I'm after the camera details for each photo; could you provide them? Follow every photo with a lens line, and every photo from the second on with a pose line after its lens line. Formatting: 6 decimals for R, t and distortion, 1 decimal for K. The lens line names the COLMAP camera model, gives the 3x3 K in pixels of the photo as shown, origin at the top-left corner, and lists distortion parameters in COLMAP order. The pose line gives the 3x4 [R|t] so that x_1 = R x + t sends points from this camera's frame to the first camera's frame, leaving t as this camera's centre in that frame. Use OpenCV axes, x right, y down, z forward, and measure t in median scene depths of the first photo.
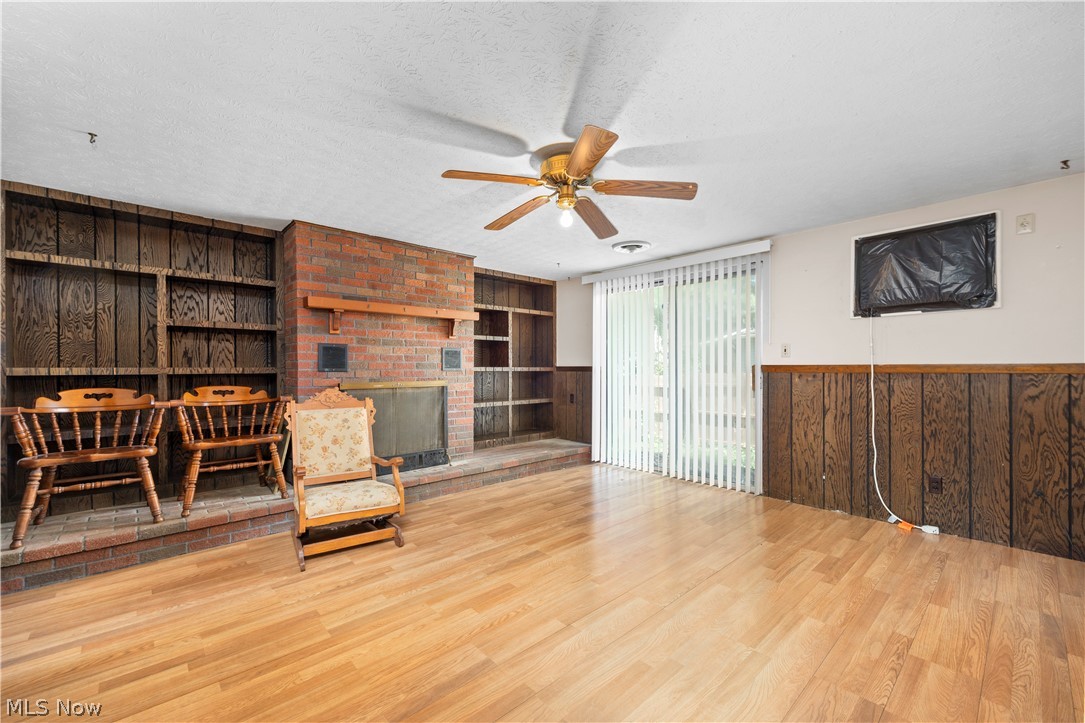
lens RADIAL K [[442.2, 0, 542.3], [0, 442.2, 368.4], [0, 0, 1]] dist [0.001358, 0.000091]
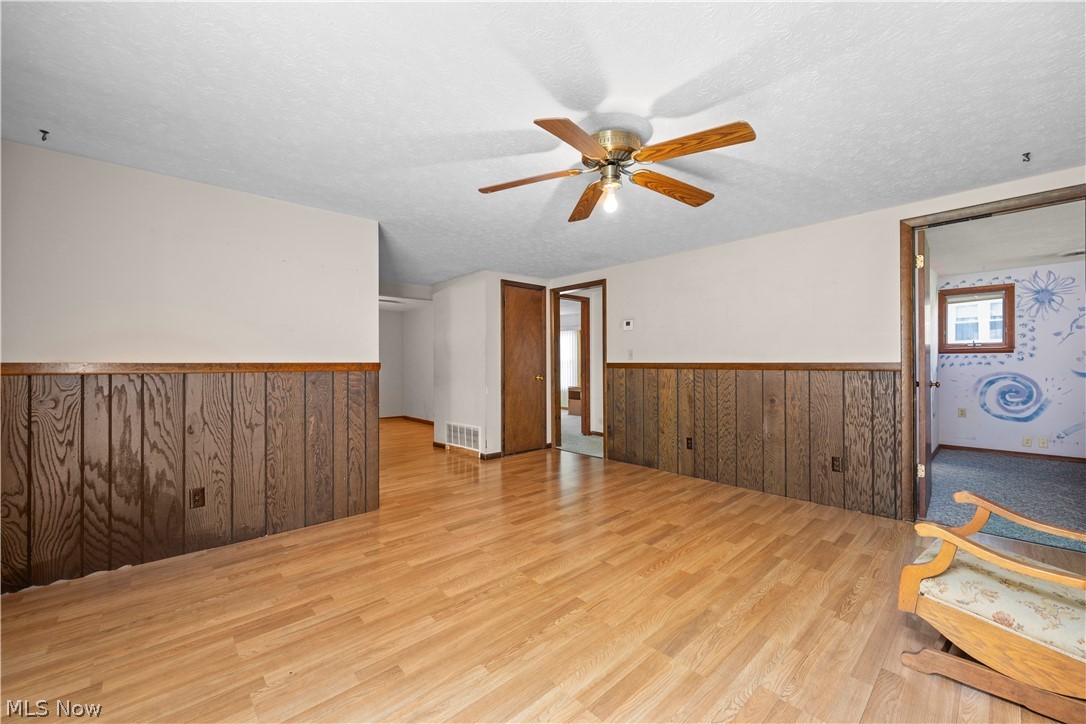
lens RADIAL K [[421.2, 0, 545.1], [0, 421.2, 362.0], [0, 0, 1]] dist [0.000140, -0.000262]
pose [[-0.999972, 0.006165, -0.004321, 0.141648], [0.006173, 0.999979, -0.001805, -0.003007], [0.004309, -0.001831, -0.999989, 1.358874]]
